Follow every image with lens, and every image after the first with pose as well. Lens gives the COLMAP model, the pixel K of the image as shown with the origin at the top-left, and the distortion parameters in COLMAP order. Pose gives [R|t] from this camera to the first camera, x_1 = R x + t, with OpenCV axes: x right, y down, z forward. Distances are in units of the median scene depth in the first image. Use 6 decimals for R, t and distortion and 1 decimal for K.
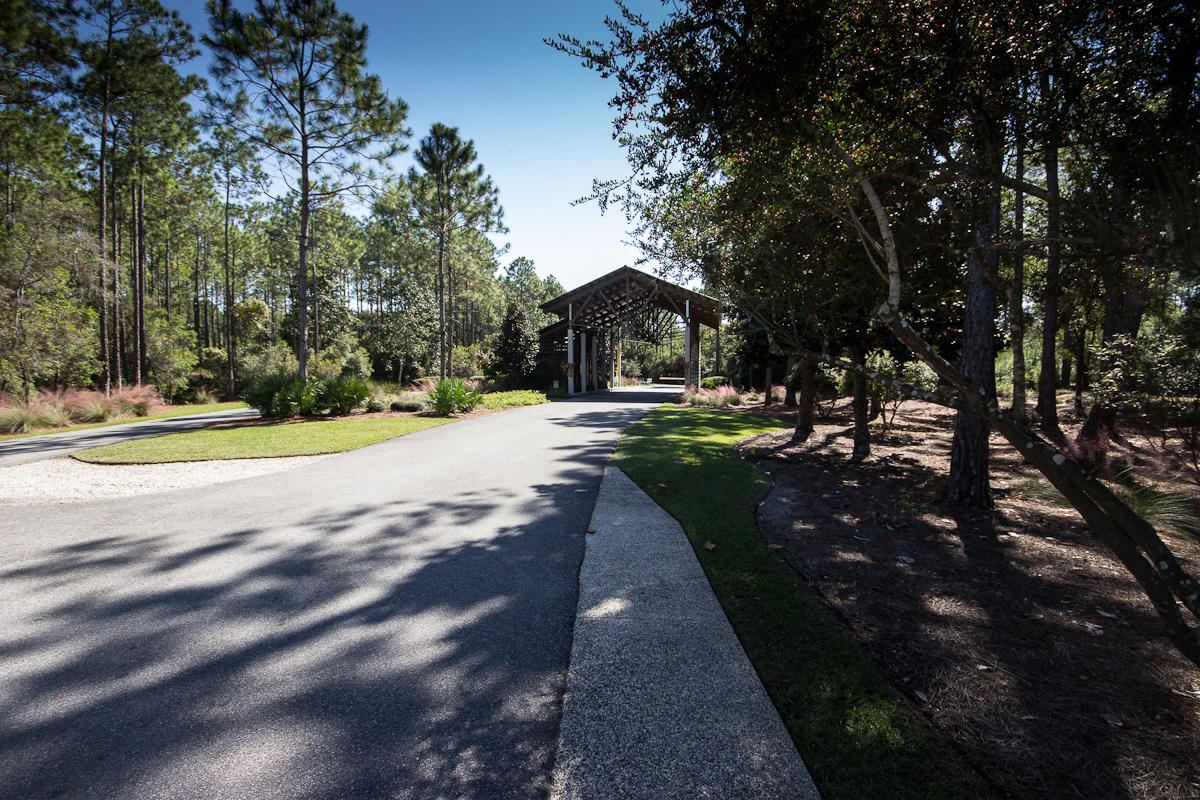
lens RADIAL K [[564.2, 0, 600.0], [0, 564.2, 400.0], [0, 0, 1]] dist [-0.002074, -0.000033]
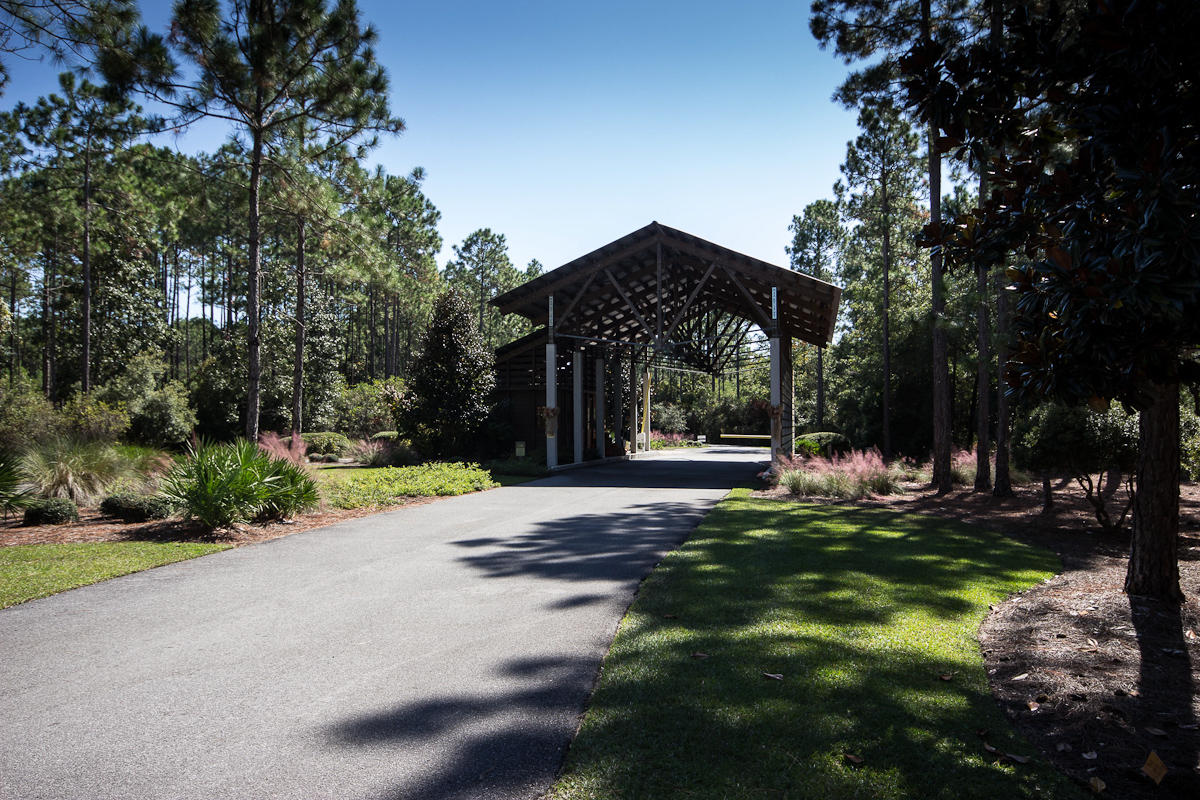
lens RADIAL K [[742.4, 0, 600.0], [0, 742.4, 400.0], [0, 0, 1]] dist [0.003802, 0.000497]
pose [[0.998988, -0.001562, -0.044961, 0.023256], [-0.002045, 0.996788, -0.080063, -0.016861], [0.044942, 0.080074, 0.995775, 0.301328]]
